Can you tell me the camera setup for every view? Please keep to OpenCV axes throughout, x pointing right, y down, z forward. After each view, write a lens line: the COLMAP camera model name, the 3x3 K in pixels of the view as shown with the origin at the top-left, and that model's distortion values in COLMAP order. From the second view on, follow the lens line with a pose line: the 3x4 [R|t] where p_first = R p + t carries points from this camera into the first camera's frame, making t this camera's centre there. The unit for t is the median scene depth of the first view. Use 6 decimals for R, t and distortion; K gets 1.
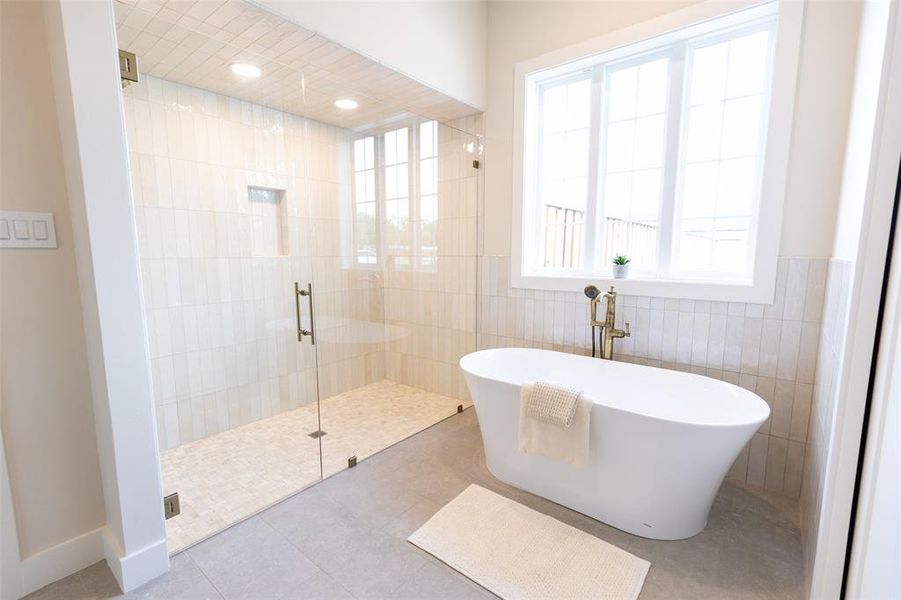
lens RADIAL K [[414.2, 0, 442.6], [0, 414.2, 298.1], [0, 0, 1]] dist [0.002536, -0.002230]
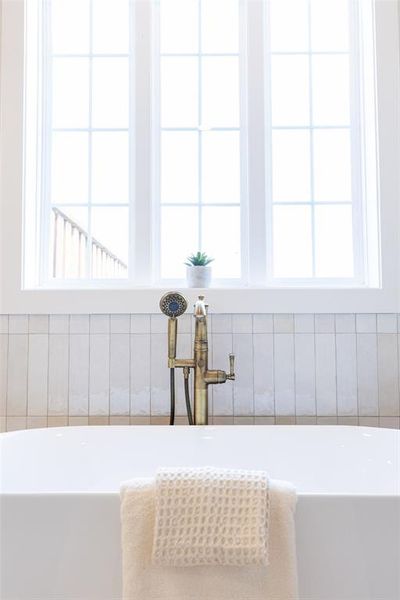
lens RADIAL K [[536.3, 0, 197.9], [0, 536.3, 299.5], [0, 0, 1]] dist [0.004941, 0.004545]
pose [[0.782190, 0.031430, 0.622247, -0.065806], [0.076761, 0.986256, -0.146308, 0.086902], [-0.618293, 0.162205, 0.769027, 0.417569]]
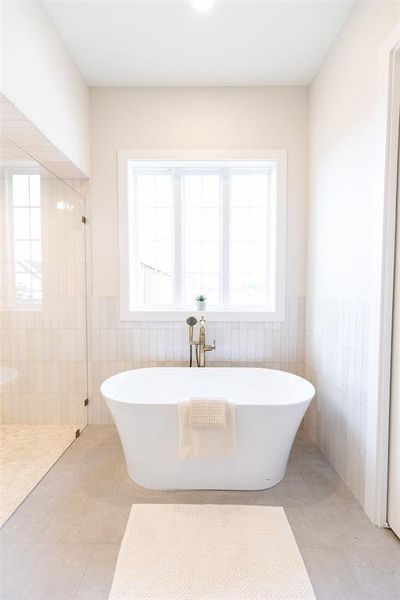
lens RADIAL K [[275.8, 0, 197.0], [0, 275.8, 296.6], [0, 0, 1]] dist [0.002536, -0.002230]
pose [[0.779520, -0.016312, 0.626165, -0.216147], [0.072537, 0.995286, -0.064374, -0.035953], [-0.622164, 0.095600, 0.777028, 0.243380]]
